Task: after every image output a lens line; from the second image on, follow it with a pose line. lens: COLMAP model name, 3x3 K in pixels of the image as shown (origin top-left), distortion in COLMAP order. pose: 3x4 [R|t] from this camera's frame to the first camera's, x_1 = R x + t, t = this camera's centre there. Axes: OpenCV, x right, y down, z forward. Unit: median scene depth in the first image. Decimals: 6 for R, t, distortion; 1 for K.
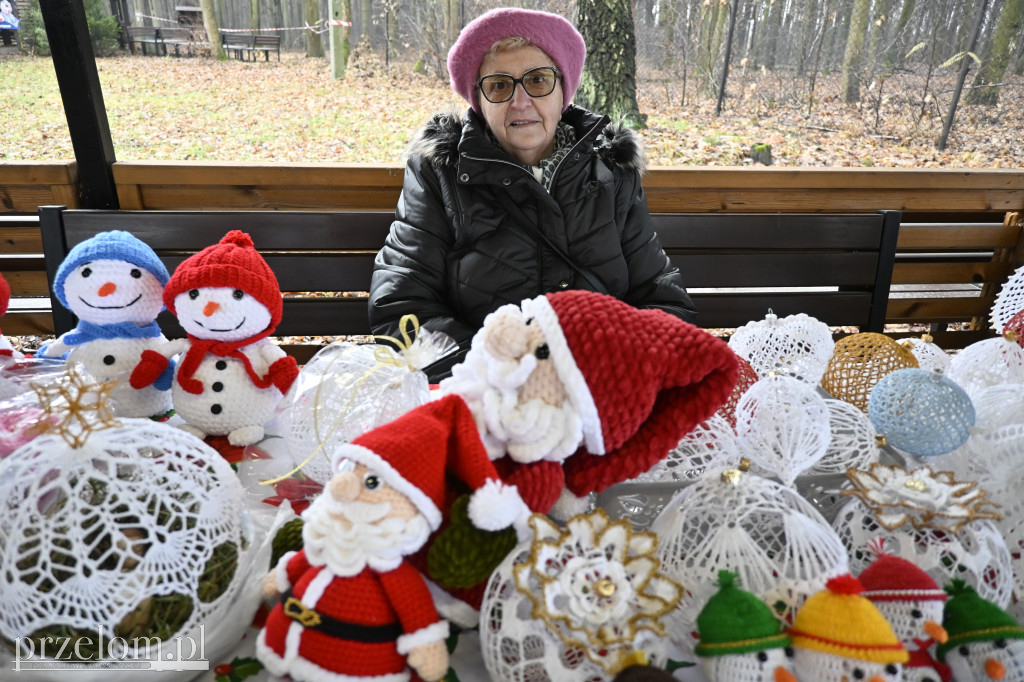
lens RADIAL K [[694.0, 0, 512.0], [0, 694.0, 341.0], [0, 0, 1]] dist [-0.007201, -0.001975]
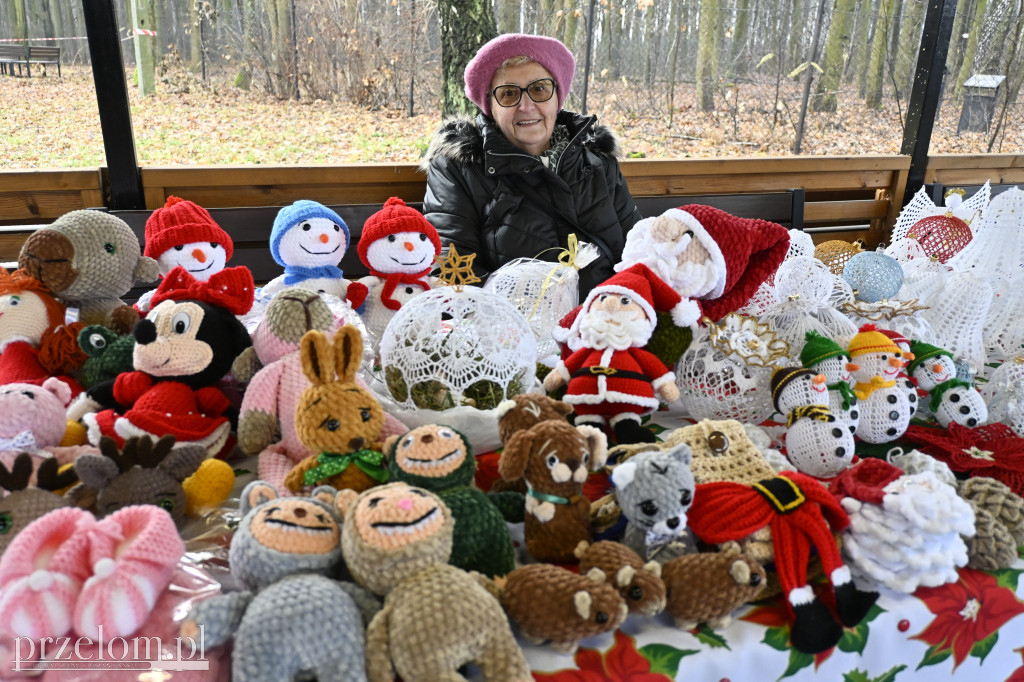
lens RADIAL K [[804.7, 0, 512.0], [0, 804.7, 341.0], [0, 0, 1]] dist [-0.012809, 0.001472]
pose [[0.975051, -0.075230, 0.208846, -0.074652], [0.088072, 0.994710, -0.052879, 0.031359], [-0.203763, 0.069953, 0.976518, -0.077682]]
